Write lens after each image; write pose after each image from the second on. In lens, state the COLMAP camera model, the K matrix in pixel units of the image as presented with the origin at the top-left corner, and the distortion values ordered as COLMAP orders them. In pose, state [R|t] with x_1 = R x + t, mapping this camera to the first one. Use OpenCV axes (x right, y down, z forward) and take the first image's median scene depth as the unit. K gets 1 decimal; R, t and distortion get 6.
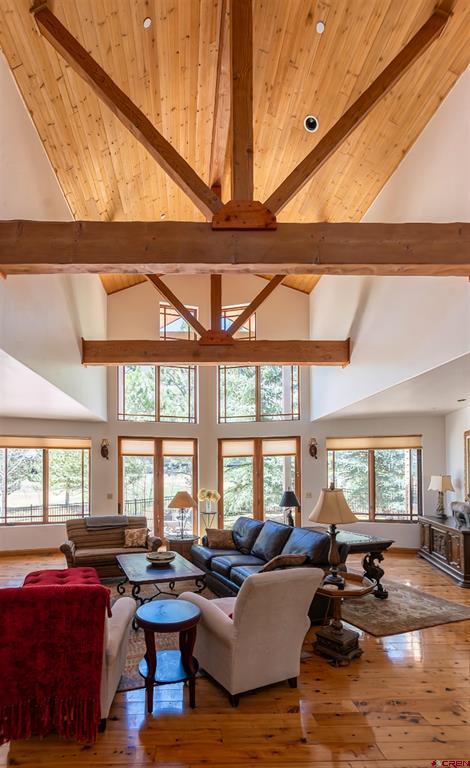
lens RADIAL K [[368.5, 0, 234.6], [0, 368.5, 451.2], [0, 0, 1]] dist [0.000118, 0.001014]
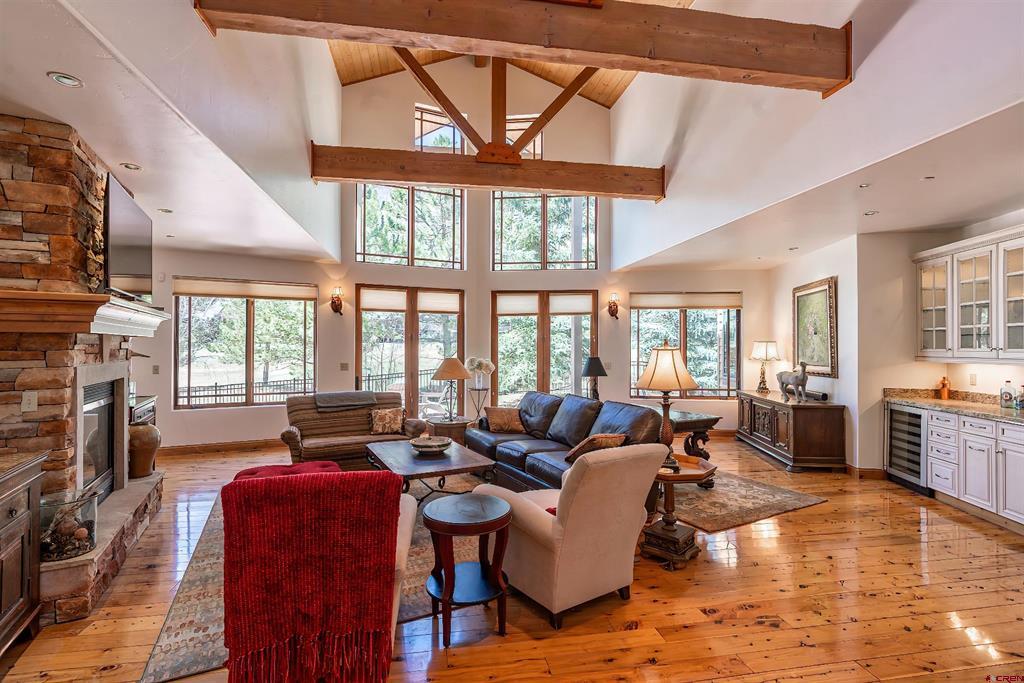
lens RADIAL K [[467.4, 0, 512.0], [0, 467.4, 341.5], [0, 0, 1]] dist [-0.002672, -0.000169]
pose [[0.987945, 0.008216, 0.154588, -0.171441], [-0.010395, 0.999858, 0.013291, 0.063314], [-0.154457, -0.014737, 0.987890, 0.051527]]
